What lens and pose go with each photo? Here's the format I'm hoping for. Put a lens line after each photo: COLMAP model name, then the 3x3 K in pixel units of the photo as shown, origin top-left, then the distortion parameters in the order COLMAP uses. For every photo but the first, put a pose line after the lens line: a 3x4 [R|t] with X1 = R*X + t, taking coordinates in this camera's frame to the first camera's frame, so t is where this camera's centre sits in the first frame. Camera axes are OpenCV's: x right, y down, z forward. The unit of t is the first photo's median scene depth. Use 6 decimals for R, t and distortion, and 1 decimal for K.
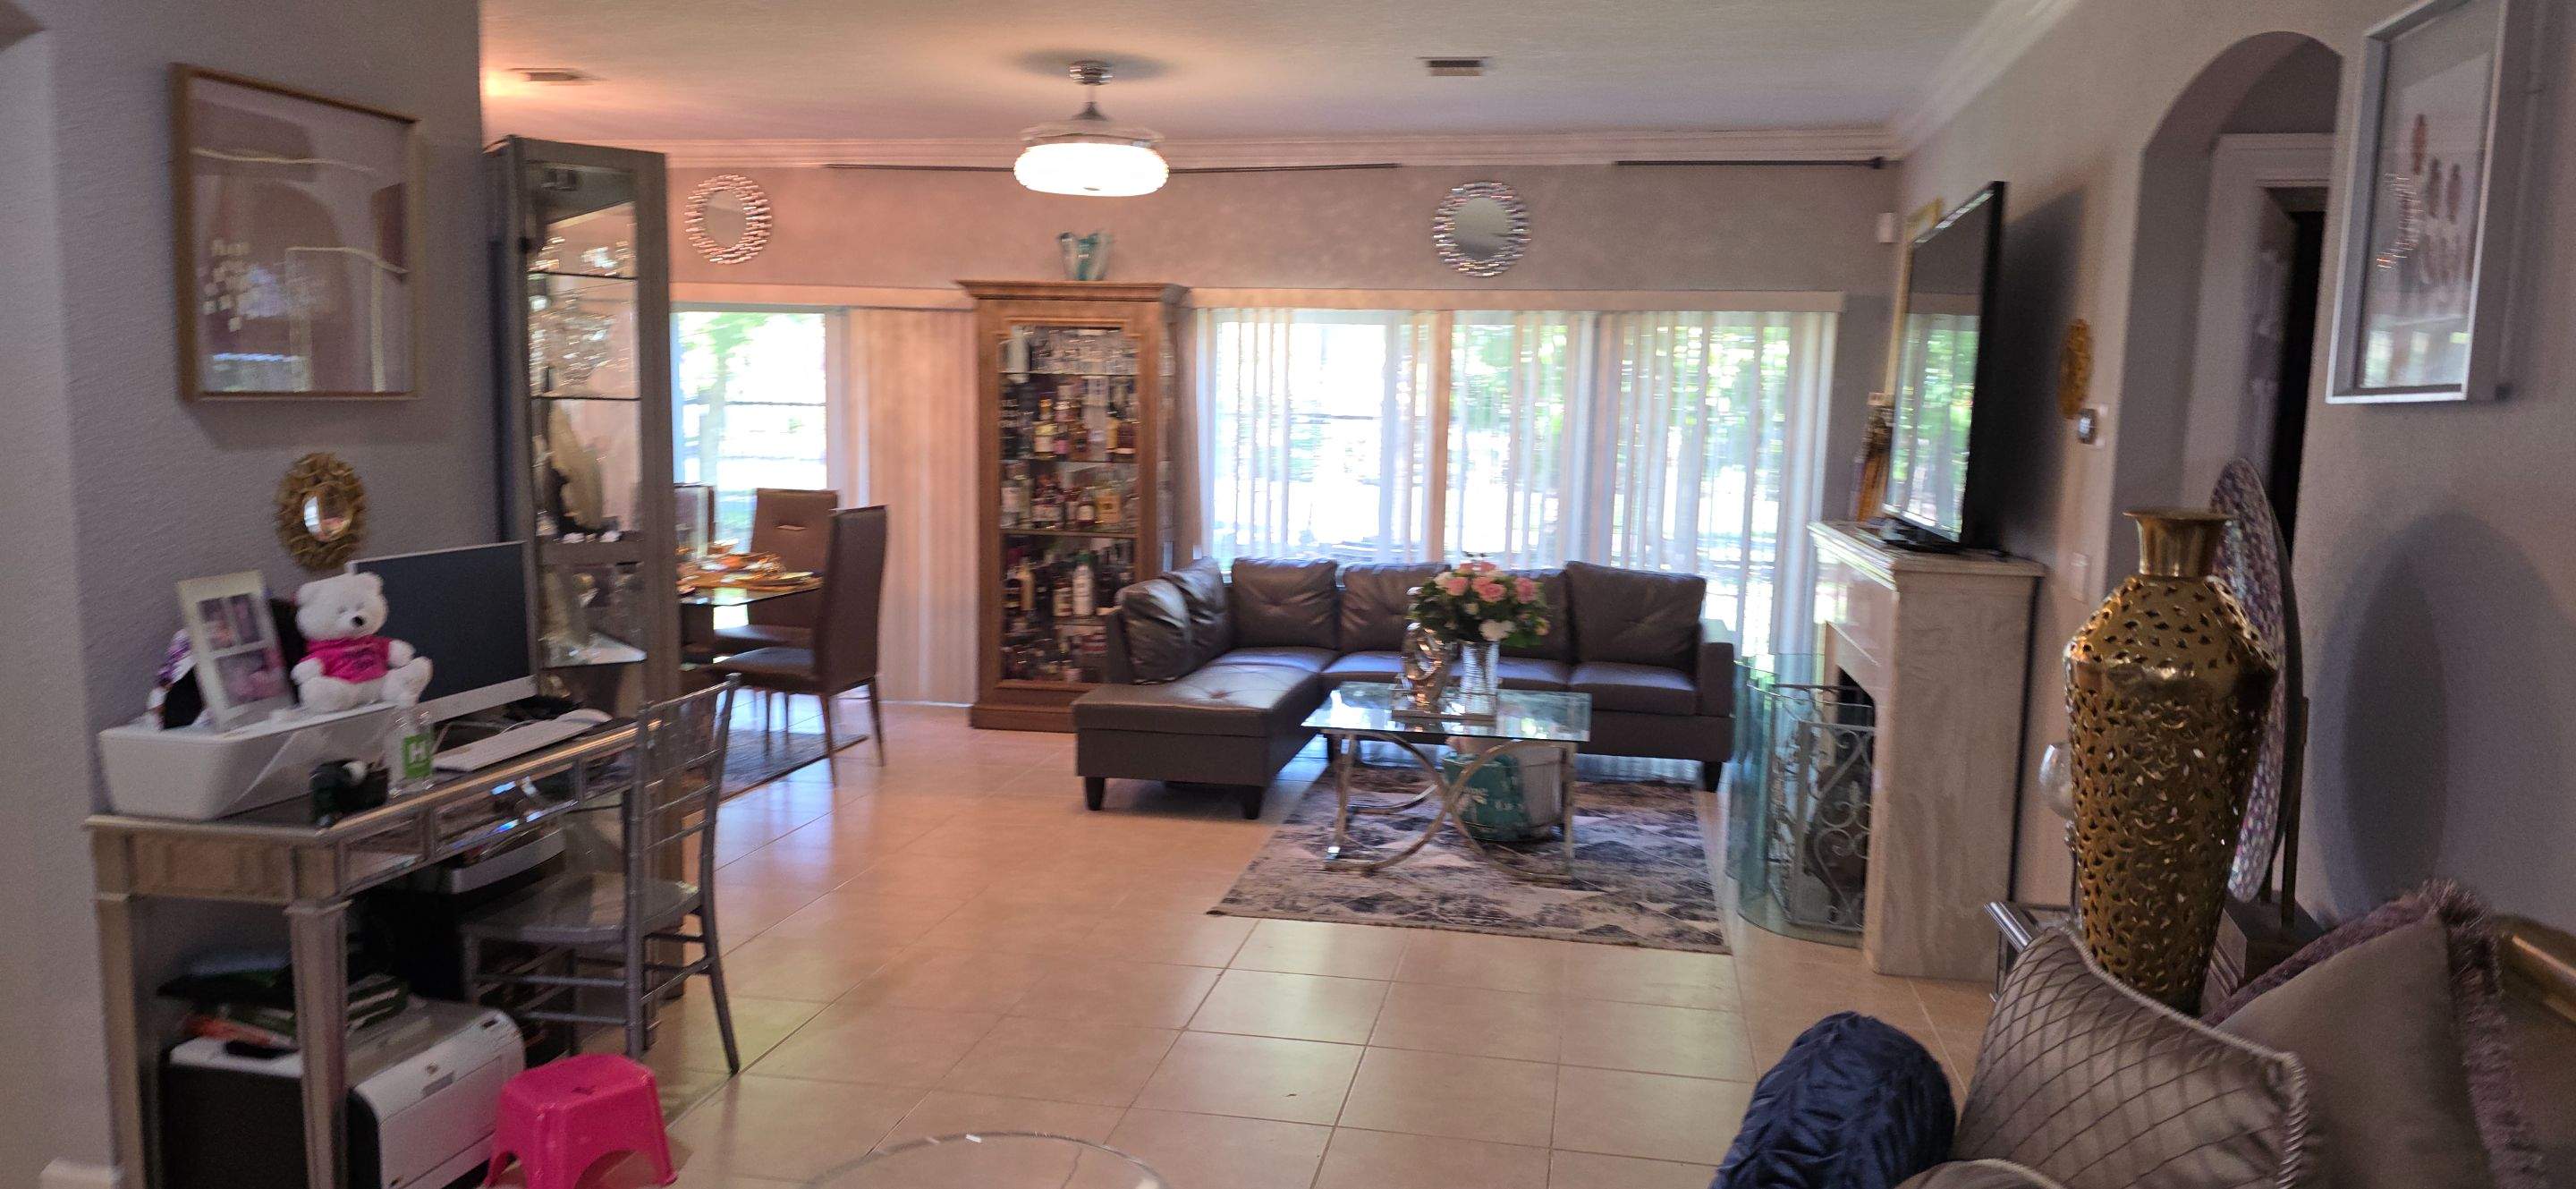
lens RADIAL K [[1688.8, 0, 1295.2], [0, 1688.8, 628.5], [0, 0, 1]] dist [0.087050, -0.112287]
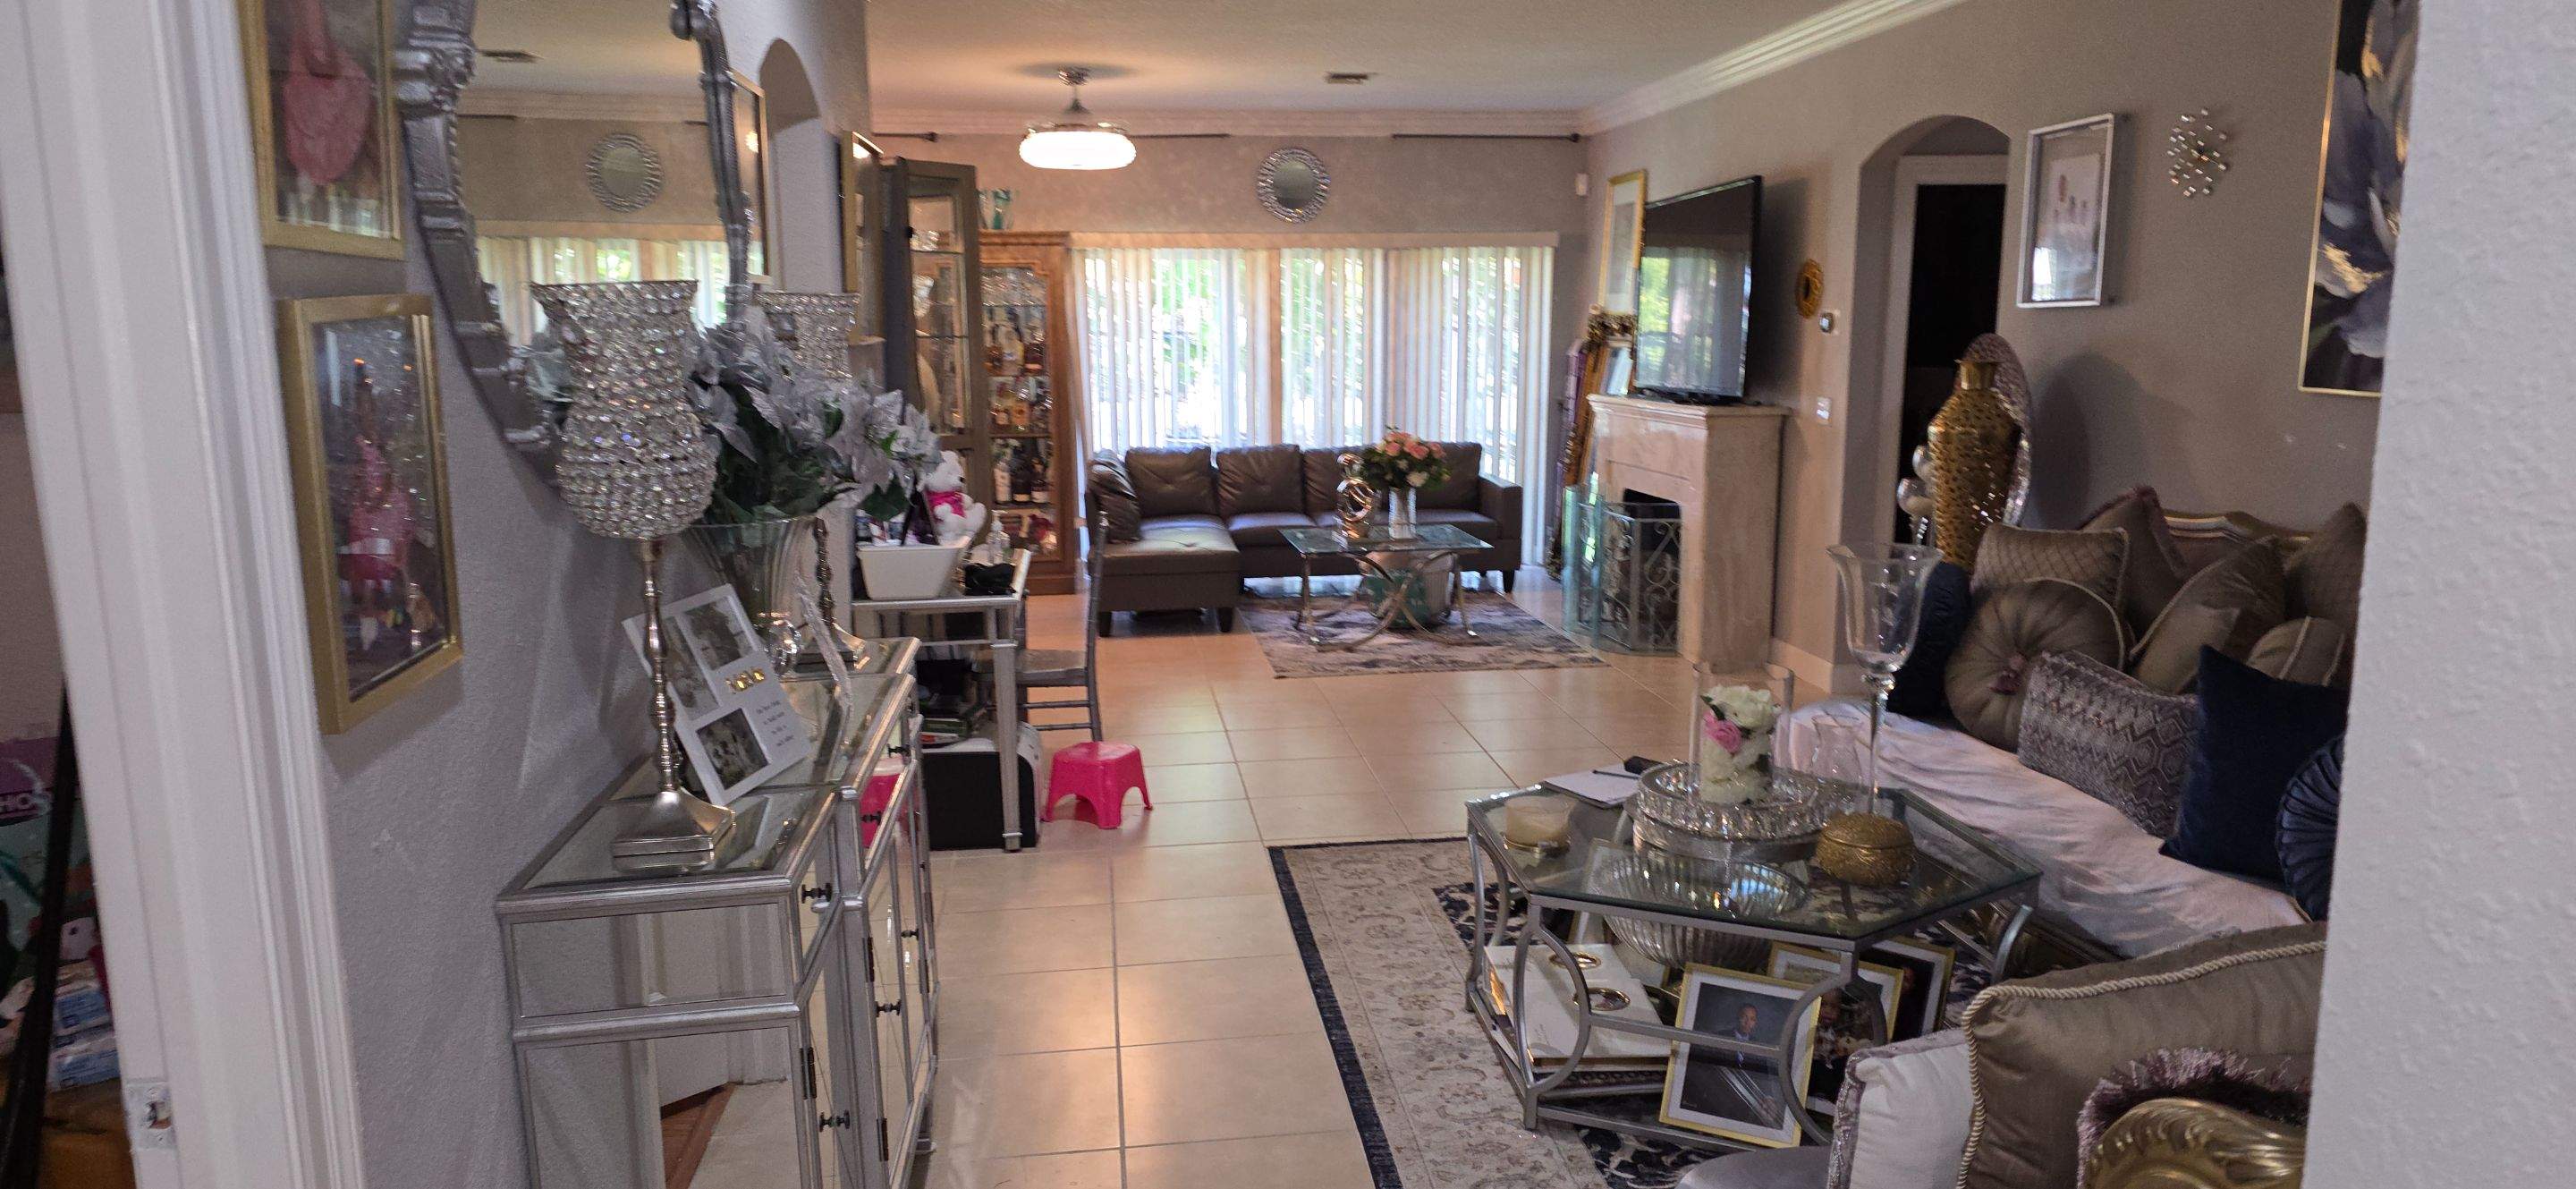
lens RADIAL K [[1688.8, 0, 1295.2], [0, 1688.8, 628.5], [0, 0, 1]] dist [0.087050, -0.112287]
pose [[0.952294, -0.083013, 0.293674, -0.316607], [0.068353, 0.995864, 0.059854, 0.027163], [-0.297428, -0.036925, 0.954030, -0.270531]]
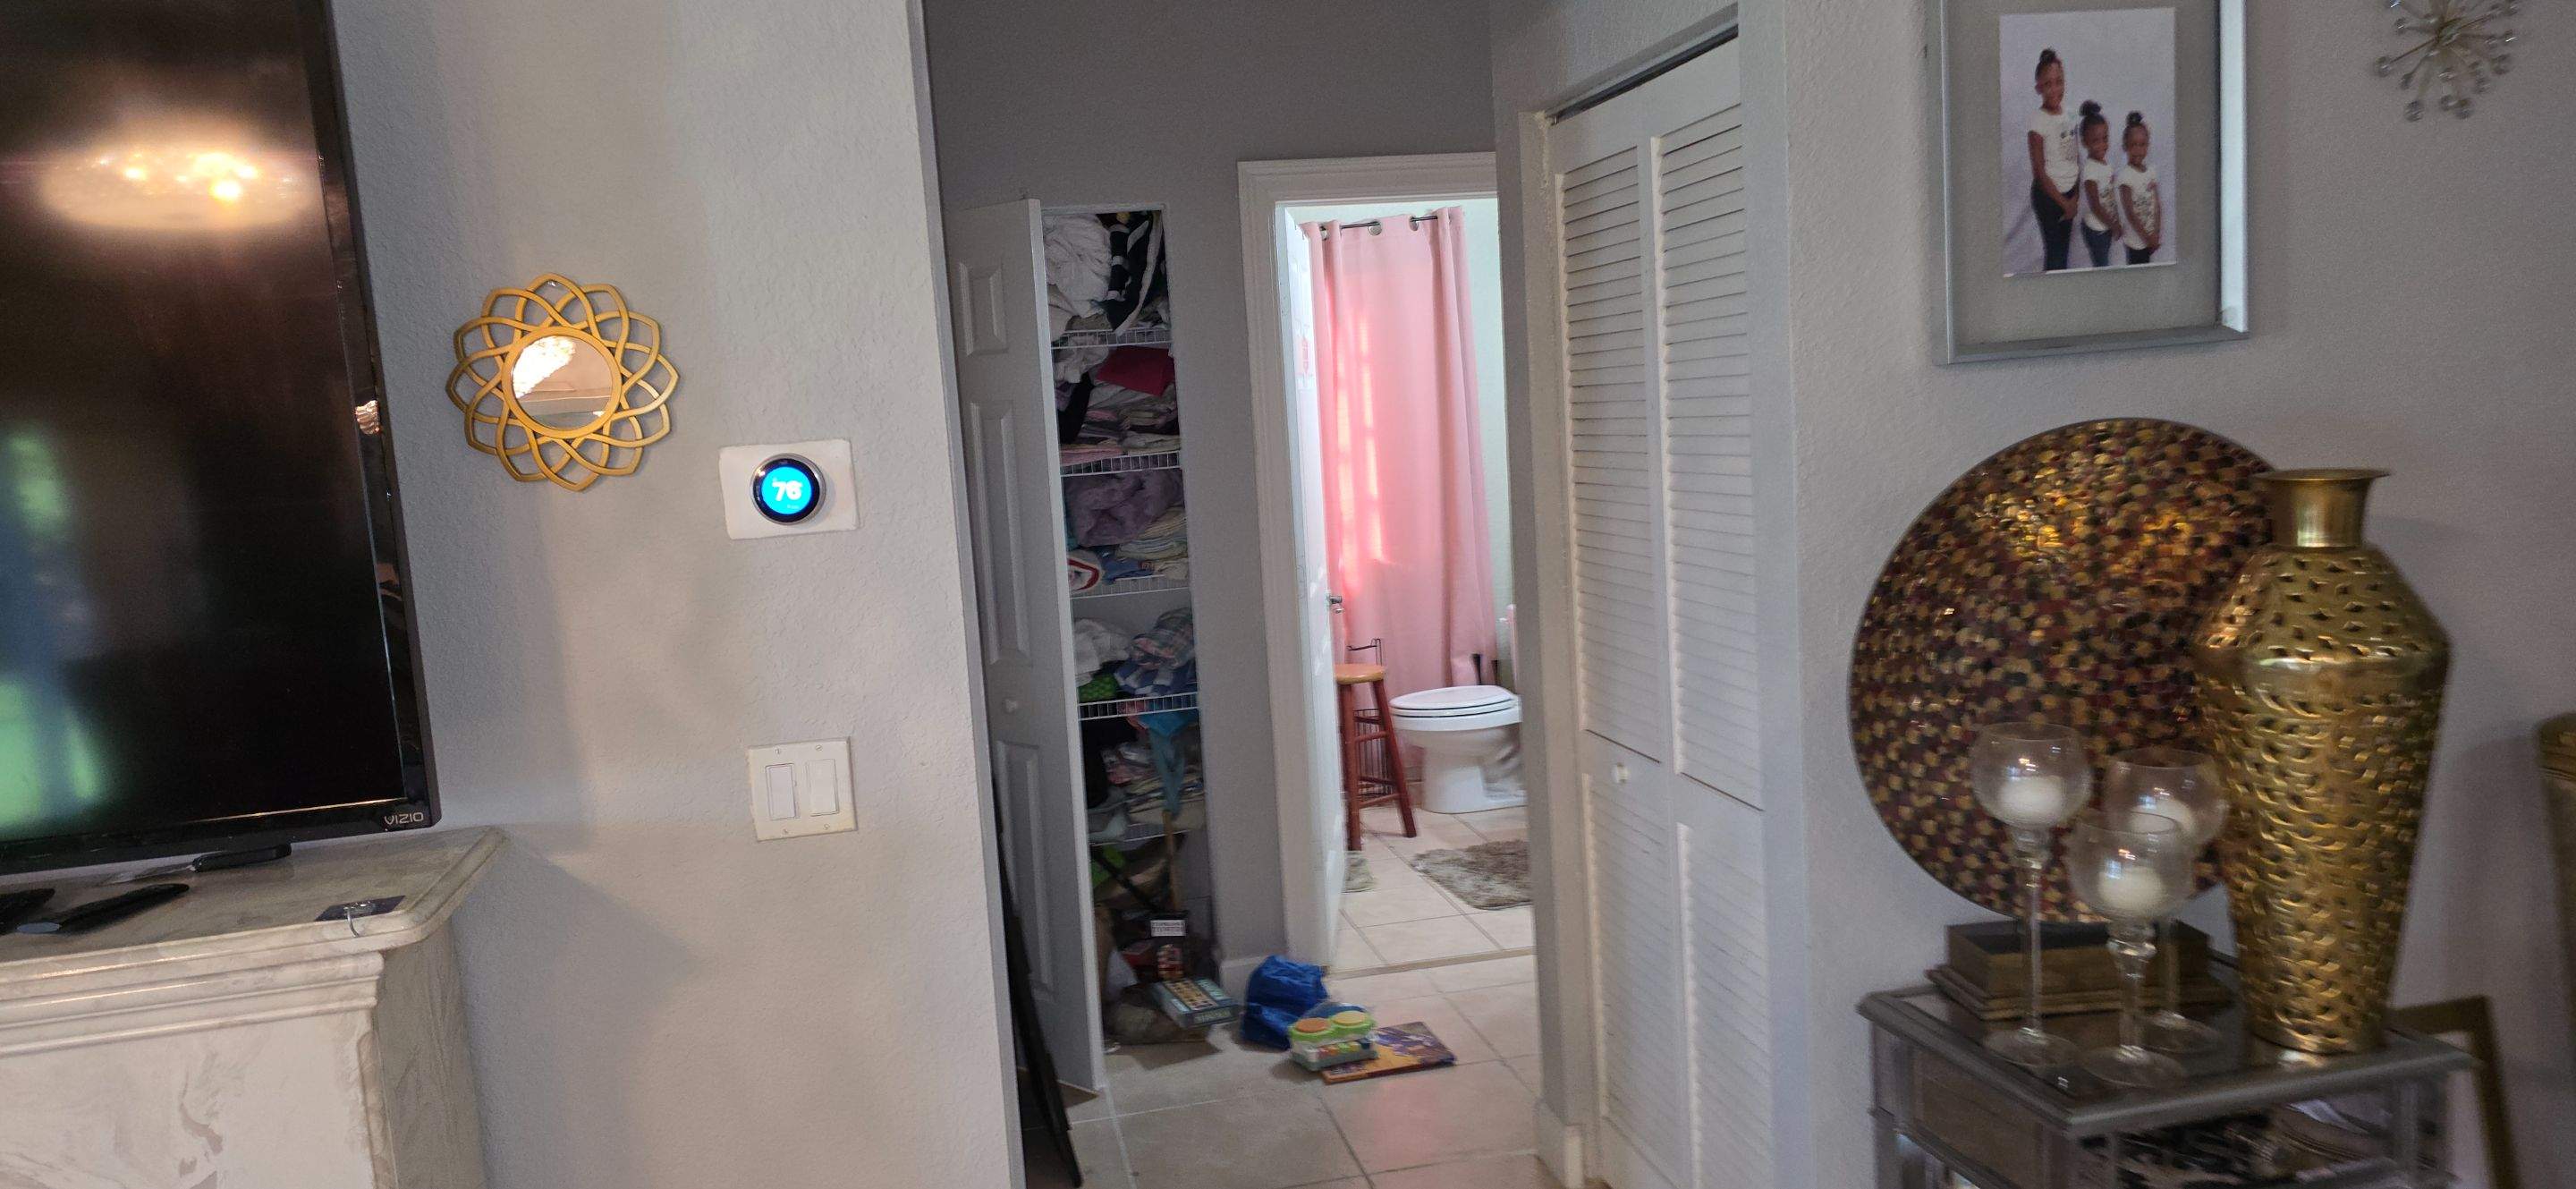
lens RADIAL K [[1709.9, 0, 1248.1], [0, 1709.9, 591.6], [0, 0, 1]] dist [0.099873, -0.090241]
pose [[-0.364313, -0.084019, 0.927479, -0.028247], [0.185060, 0.969529, 0.160520, -0.079302], [-0.912704, 0.230119, -0.337664, 0.576650]]
